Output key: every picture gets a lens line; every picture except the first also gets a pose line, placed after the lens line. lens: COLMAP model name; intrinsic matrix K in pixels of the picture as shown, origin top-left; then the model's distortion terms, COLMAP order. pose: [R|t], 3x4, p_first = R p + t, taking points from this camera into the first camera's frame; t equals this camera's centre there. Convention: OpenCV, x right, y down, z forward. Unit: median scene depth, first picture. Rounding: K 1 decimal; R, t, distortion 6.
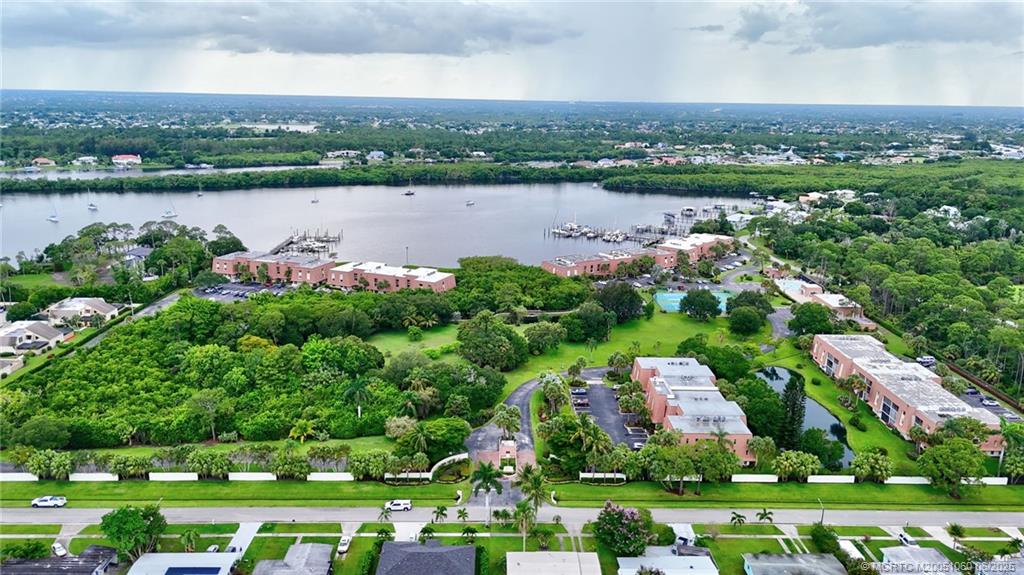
lens RADIAL K [[754.7, 0, 512.0], [0, 754.7, 287.5], [0, 0, 1]] dist [0.077011, -0.091627]
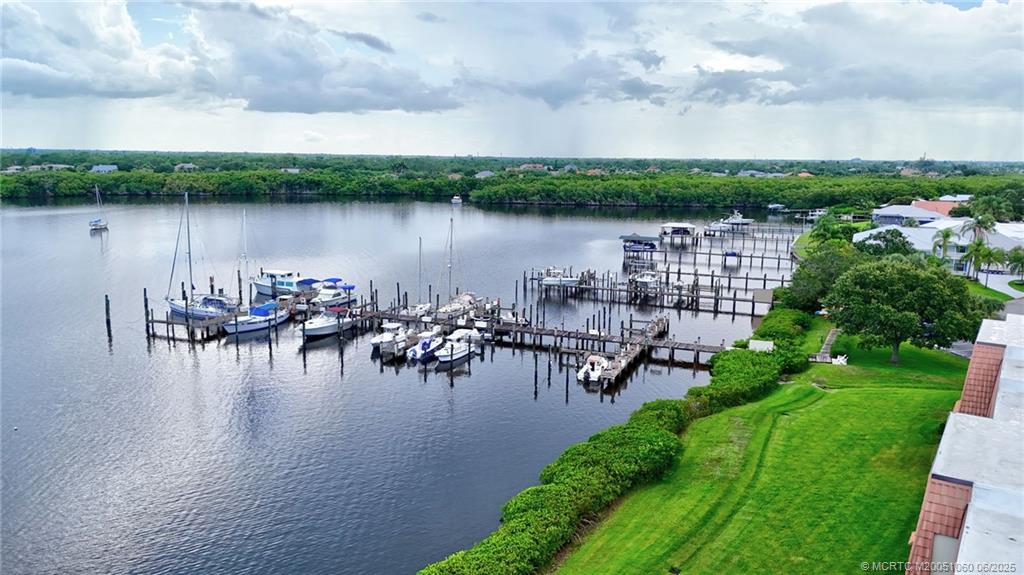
lens RADIAL K [[754.7, 0, 512.0], [0, 754.7, 287.5], [0, 0, 1]] dist [0.077011, -0.091627]
pose [[0.991888, -0.025866, 0.124457, 0.097134], [0.034881, 0.996880, -0.070811, -0.047317], [-0.122237, 0.074578, 0.989695, 0.591340]]
